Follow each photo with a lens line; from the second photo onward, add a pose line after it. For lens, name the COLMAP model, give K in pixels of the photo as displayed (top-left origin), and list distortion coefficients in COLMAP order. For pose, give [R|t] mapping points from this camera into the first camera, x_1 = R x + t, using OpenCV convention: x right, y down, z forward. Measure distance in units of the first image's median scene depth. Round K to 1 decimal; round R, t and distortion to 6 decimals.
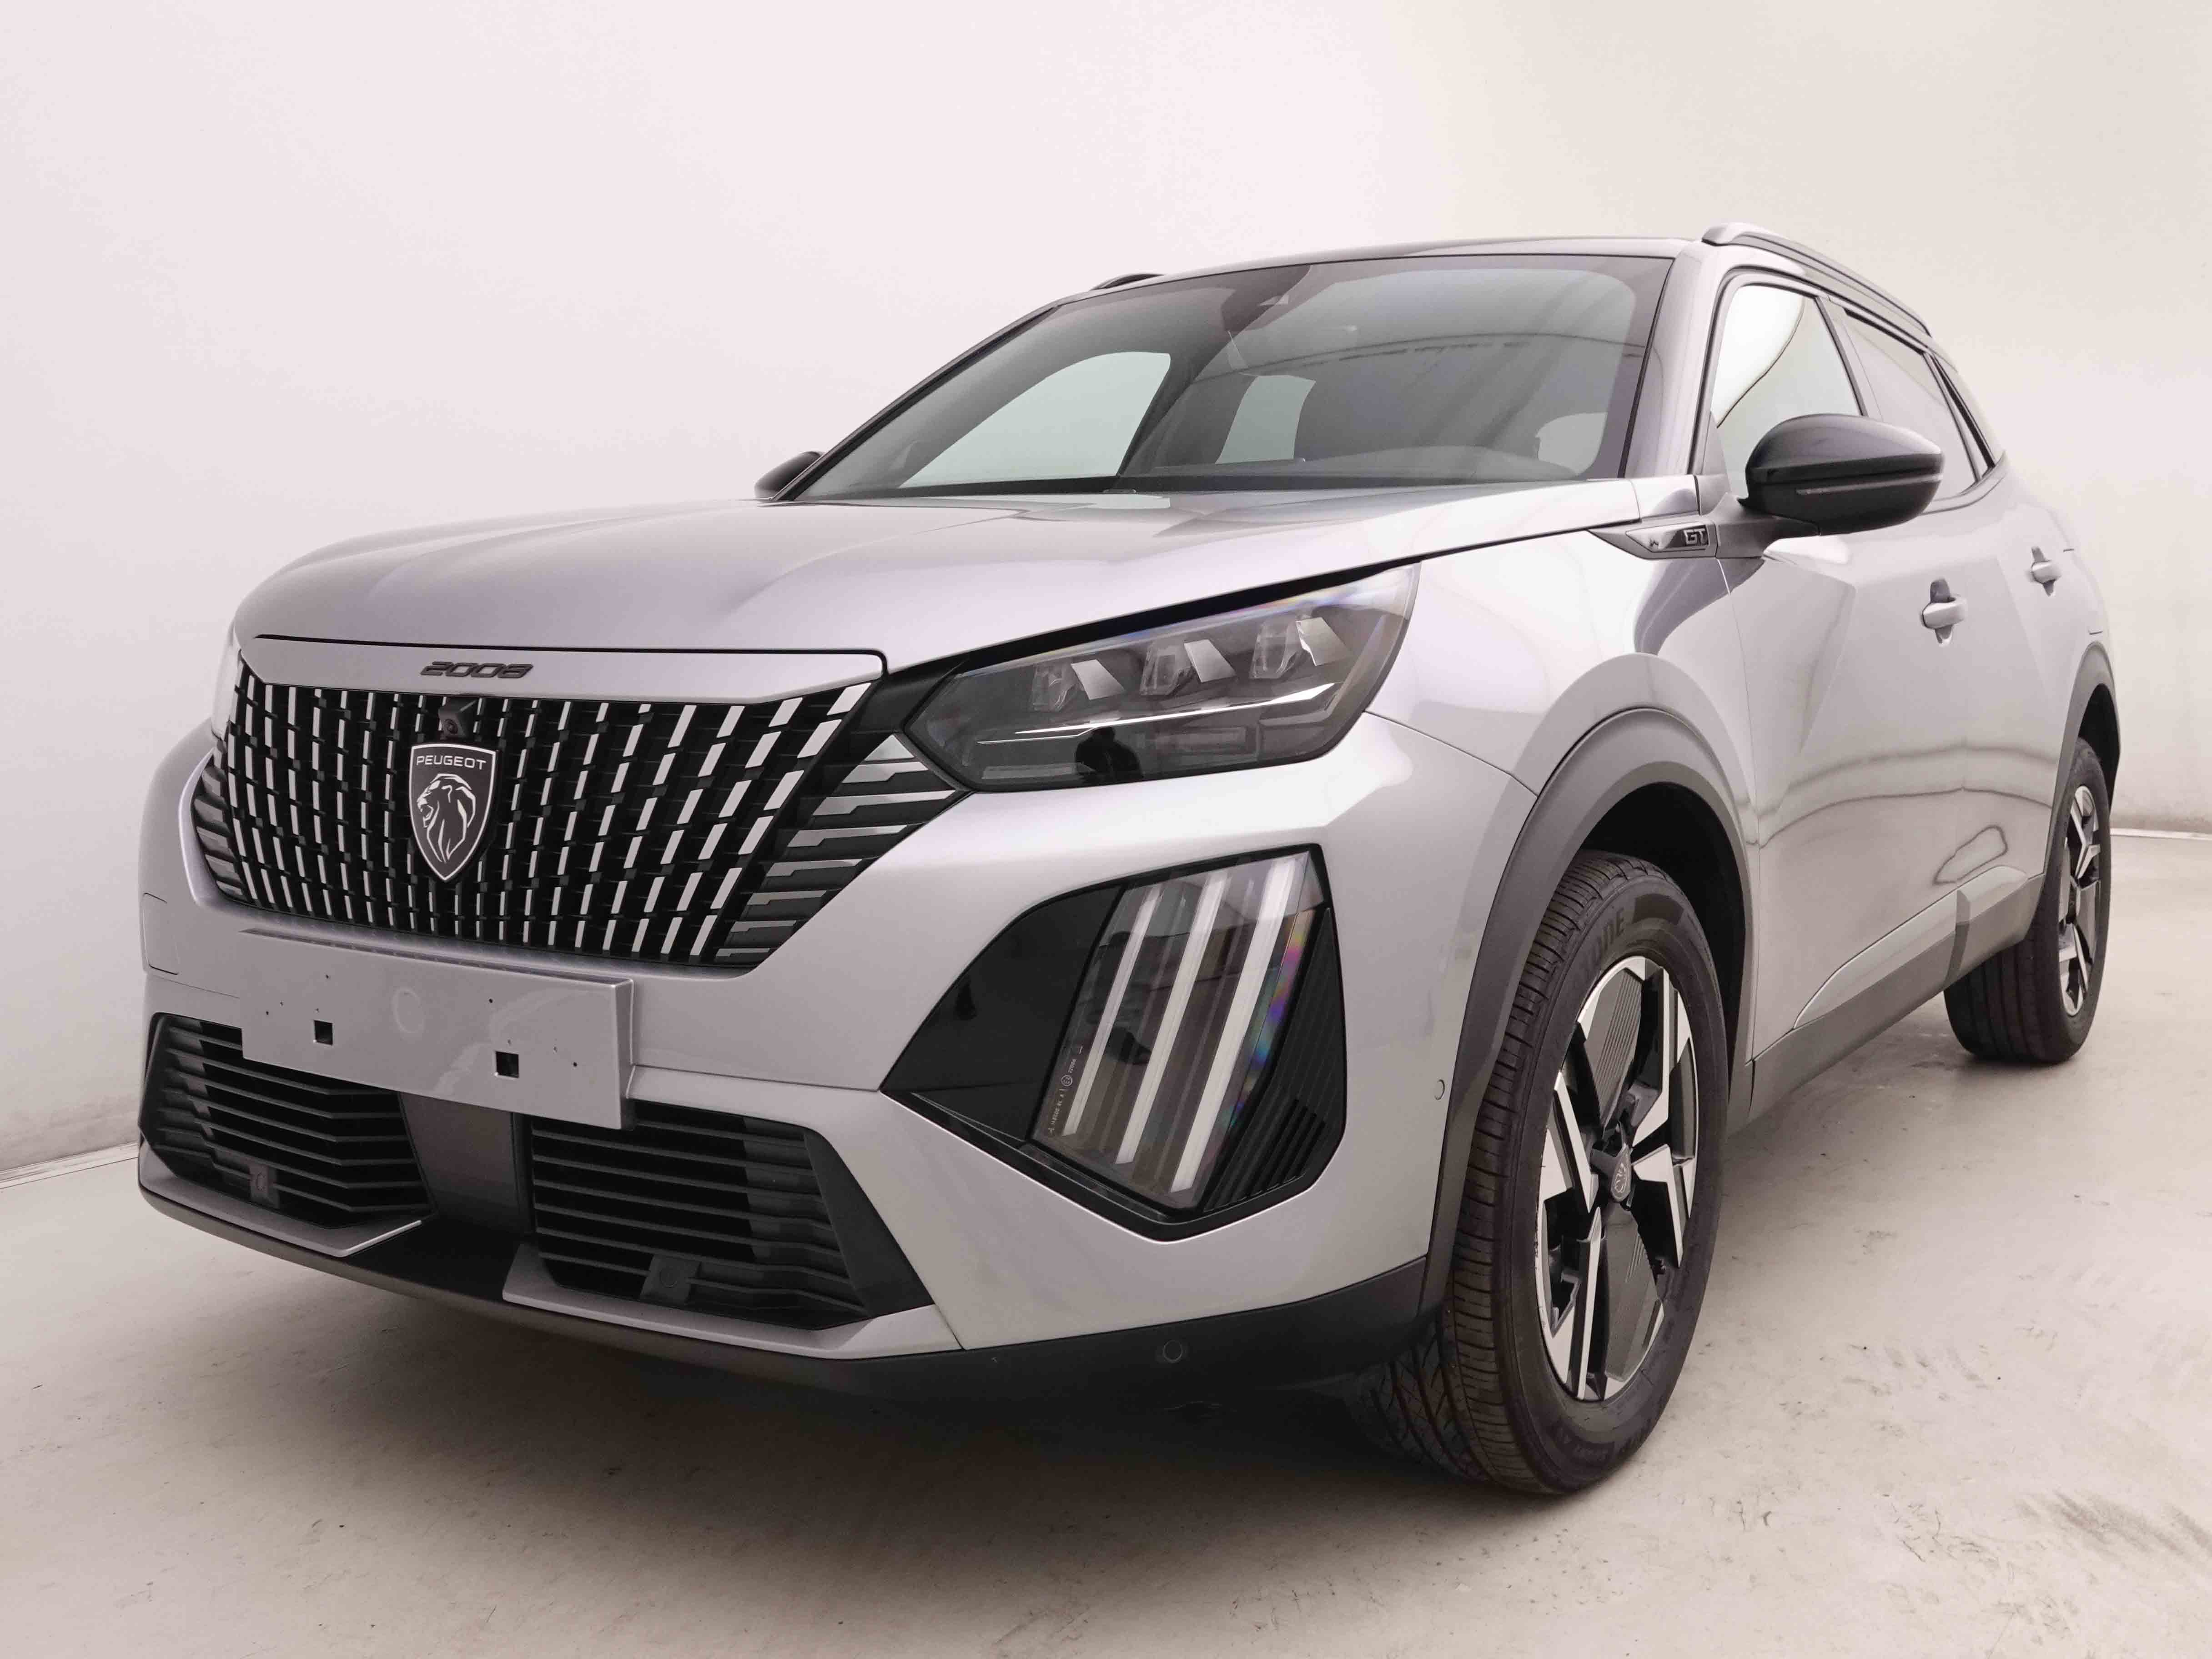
lens RADIAL K [[2009.7, 0, 1104.3], [0, 2009.7, 824.7], [0, 0, 1]] dist [-0.018531, 0.000000]
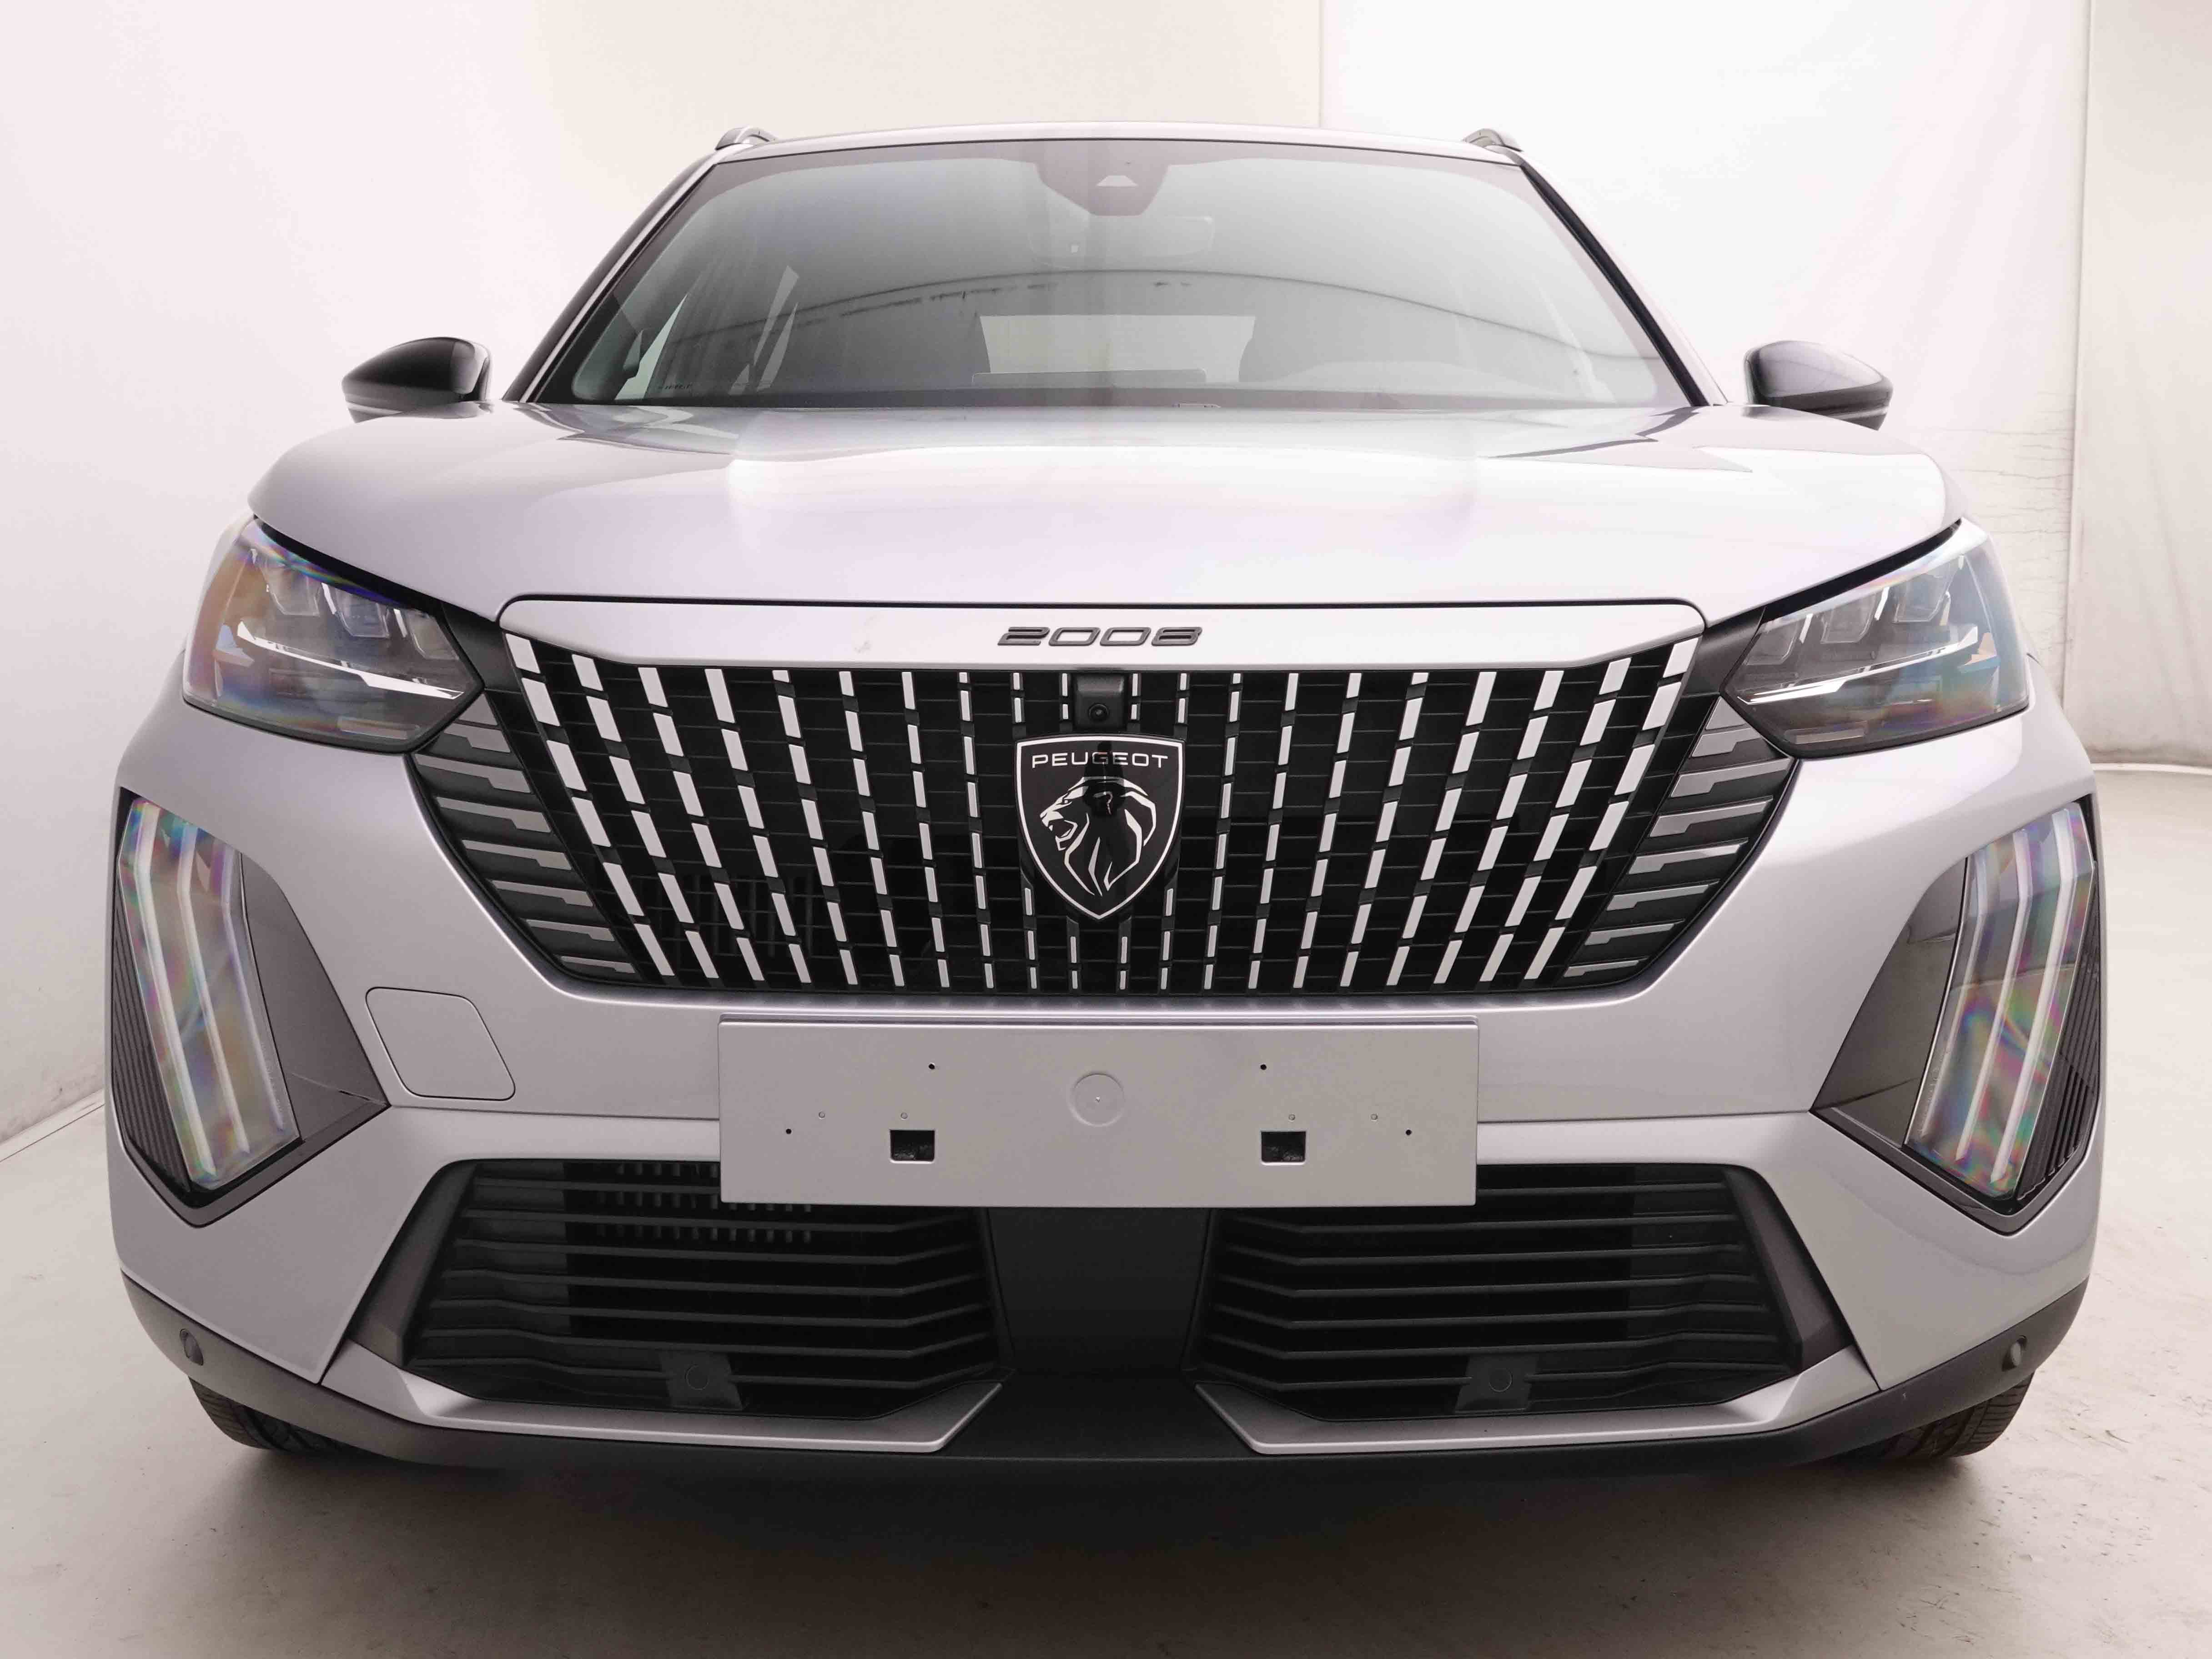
lens RADIAL K [[2290.6, 0, 1108.7], [0, 2290.6, 836.8], [0, 0, 1]] dist [-0.000154, 0.000000]
pose [[0.873536, -0.070168, 0.481675, -0.784139], [0.060528, 0.997533, 0.035546, -0.035045], [-0.482981, -0.001896, 0.875629, 0.265744]]
